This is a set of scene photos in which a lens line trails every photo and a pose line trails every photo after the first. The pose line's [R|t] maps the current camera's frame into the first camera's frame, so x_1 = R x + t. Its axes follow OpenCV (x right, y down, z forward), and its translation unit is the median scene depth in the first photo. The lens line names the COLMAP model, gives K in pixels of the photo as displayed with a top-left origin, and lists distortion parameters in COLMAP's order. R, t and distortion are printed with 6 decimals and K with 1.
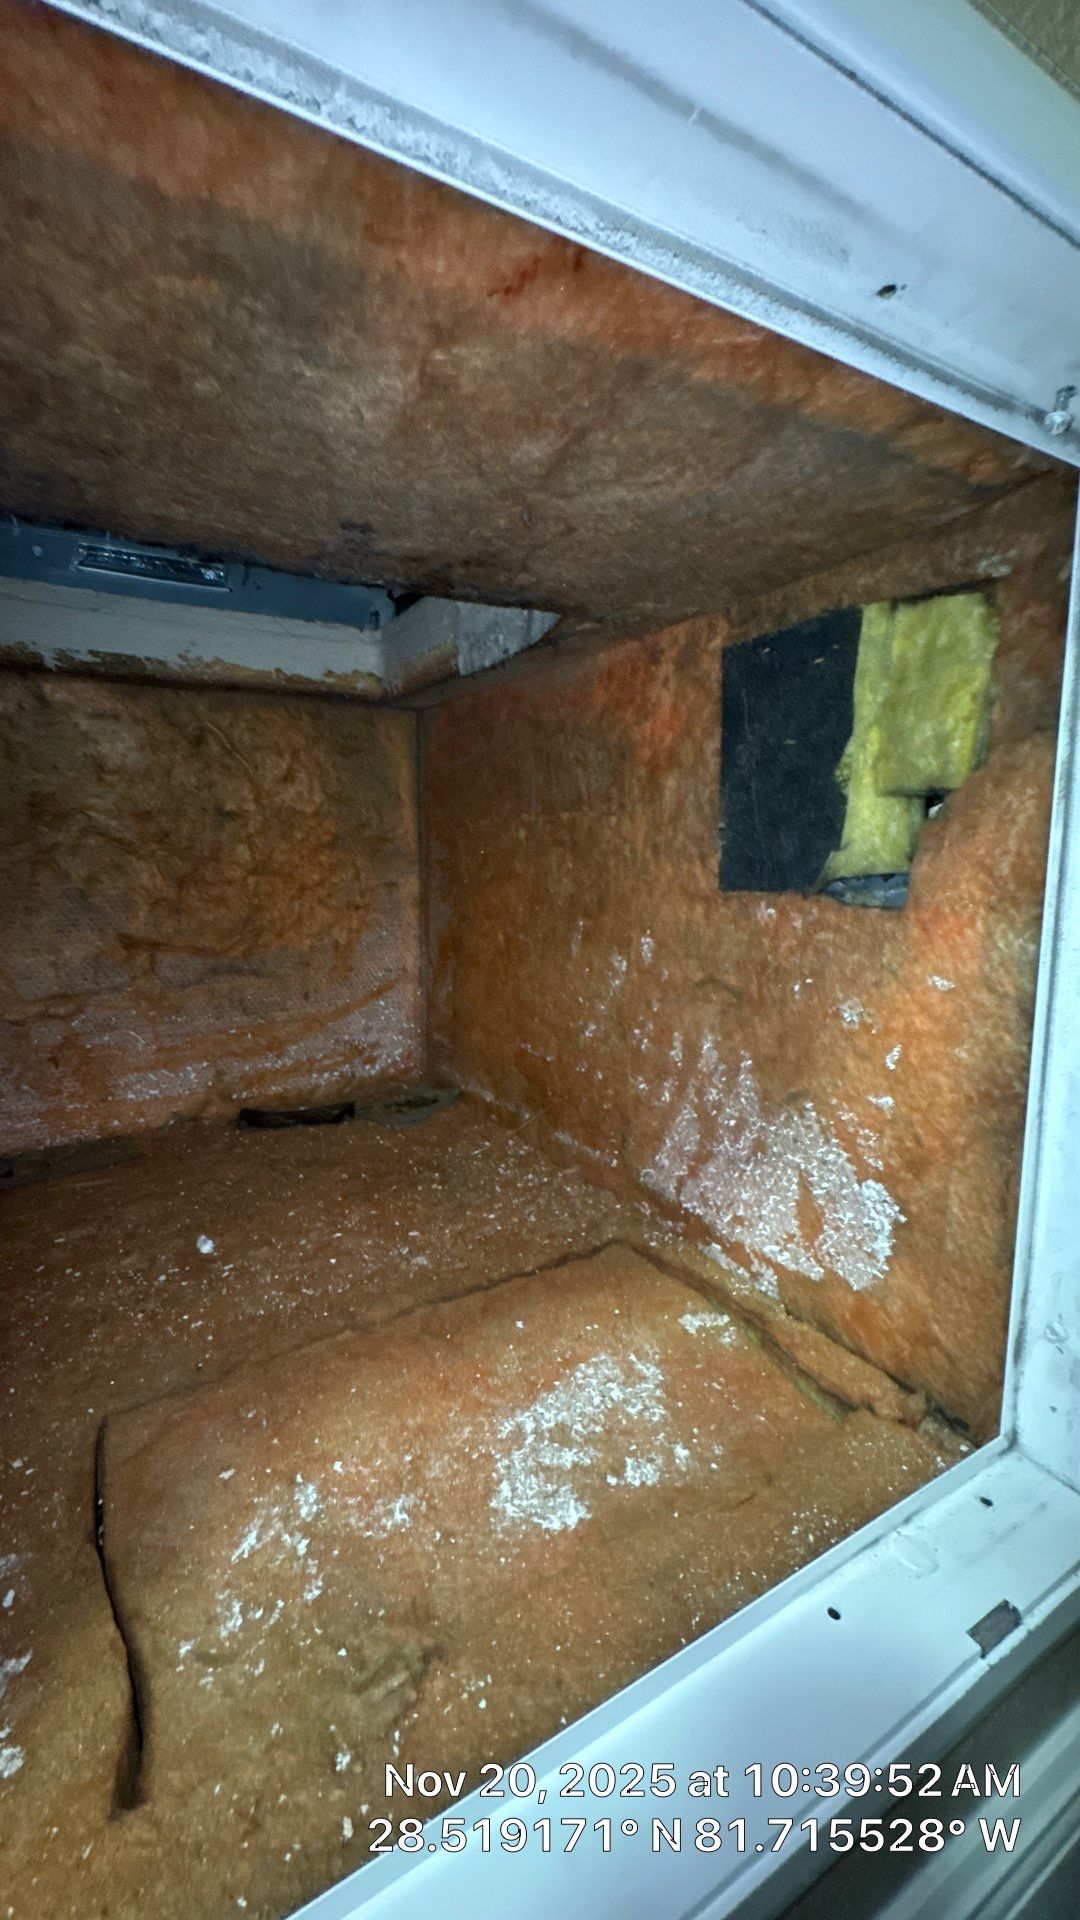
lens RADIAL K [[769.0, 0, 540.1], [0, 769.0, 958.7], [0, 0, 1]] dist [-0.004745, 0.000866]
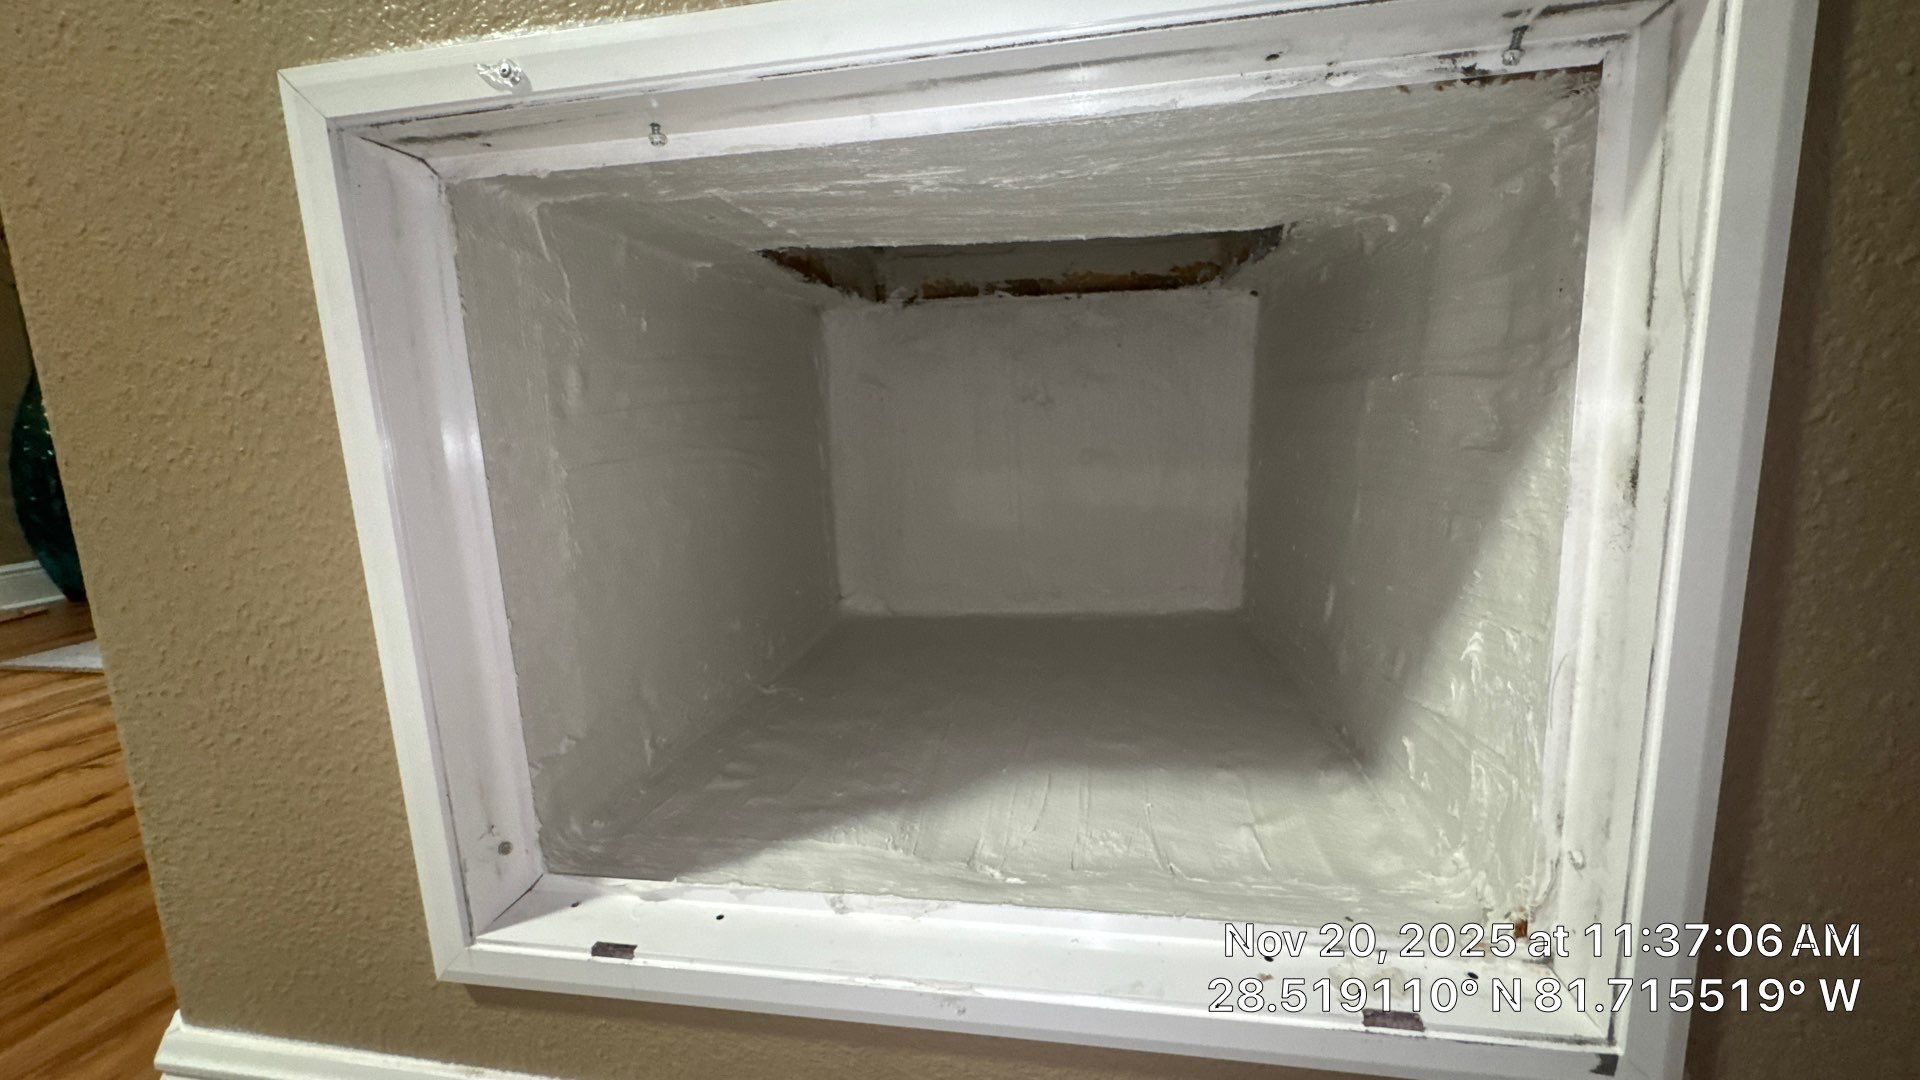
lens RADIAL K [[769.0, 0, 956.7], [0, 769.0, 539.6], [0, 0, 1]] dist [-0.004745, 0.000866]
pose [[0.765212, 0.085167, -0.638120, 0.361217], [-0.066919, 0.996364, 0.052734, 0.023225], [0.640291, 0.002350, 0.768129, -0.211109]]
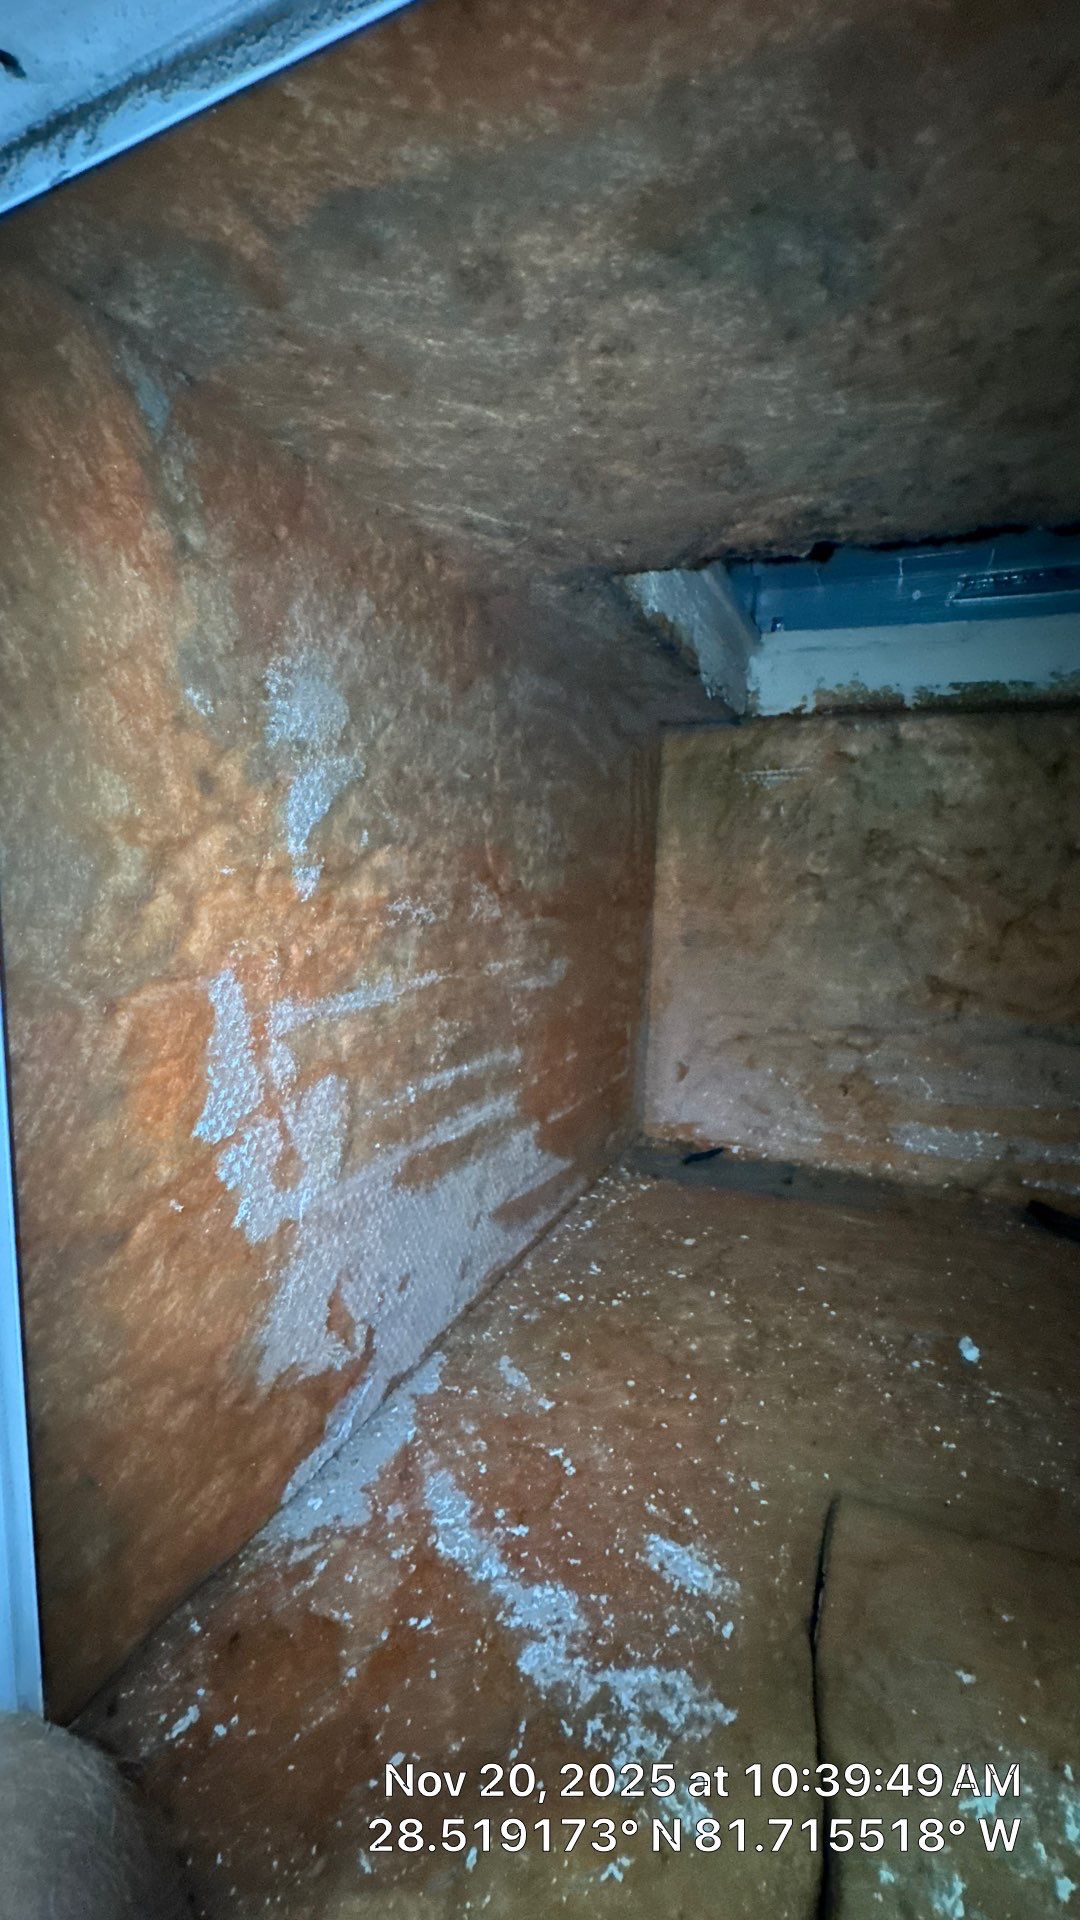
lens RADIAL K [[769.0, 0, 538.8], [0, 769.0, 958.9], [0, 0, 1]] dist [-0.004745, 0.000866]
pose [[0.572765, 0.121077, -0.810729, -0.063269], [-0.161213, 0.986354, 0.033411, -0.007390], [0.803711, 0.111564, 0.584468, 0.058870]]
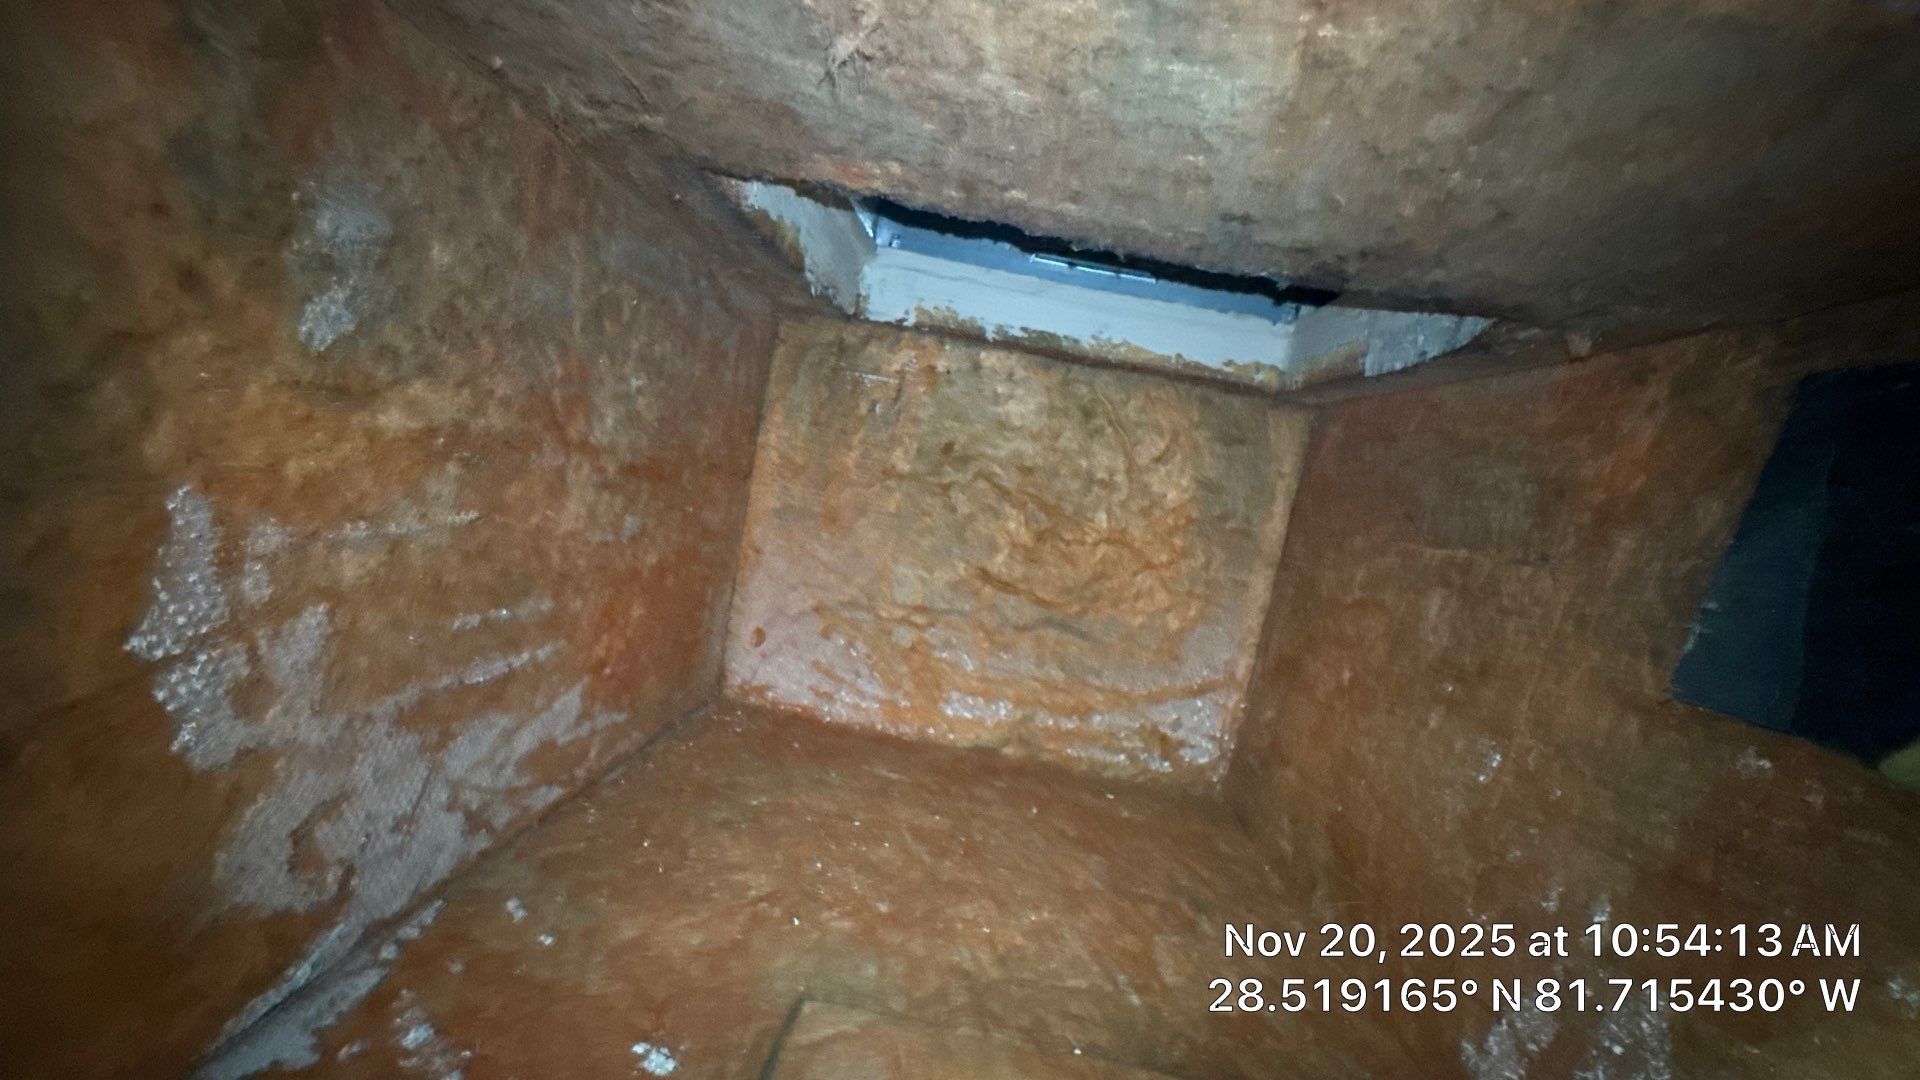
lens RADIAL K [[769.0, 0, 960.7], [0, 769.0, 538.7], [0, 0, 1]] dist [-0.004745, 0.000866]
pose [[0.806635, 0.205753, -0.554080, 0.053677], [-0.273838, 0.960865, -0.041847, -0.023329], [0.523786, 0.185484, 0.831411, 0.051680]]
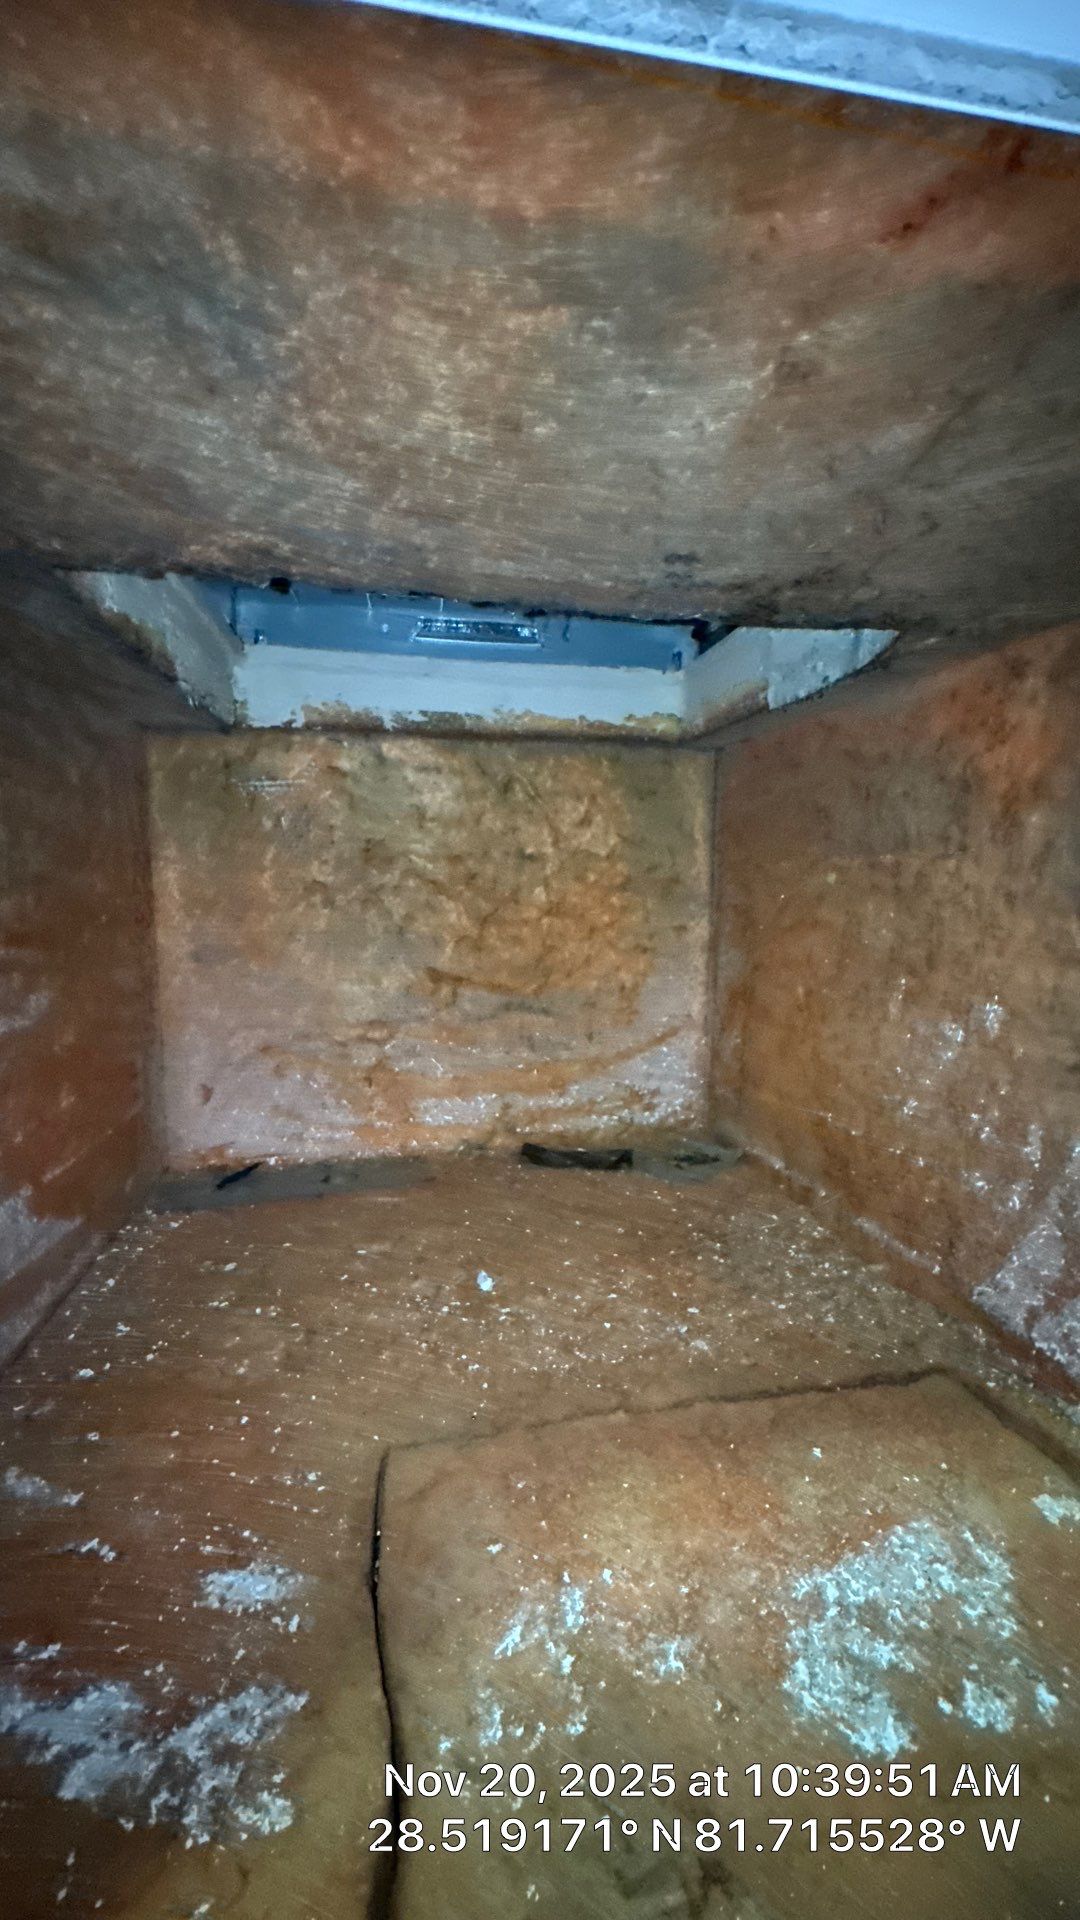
lens RADIAL K [[769.0, 0, 539.6], [0, 769.0, 959.4], [0, 0, 1]] dist [-0.004745, 0.000866]
pose [[0.936462, 0.040110, -0.348468, -0.029714], [-0.056410, 0.997731, -0.036753, -0.016141], [0.346203, 0.054075, 0.936600, 0.048188]]
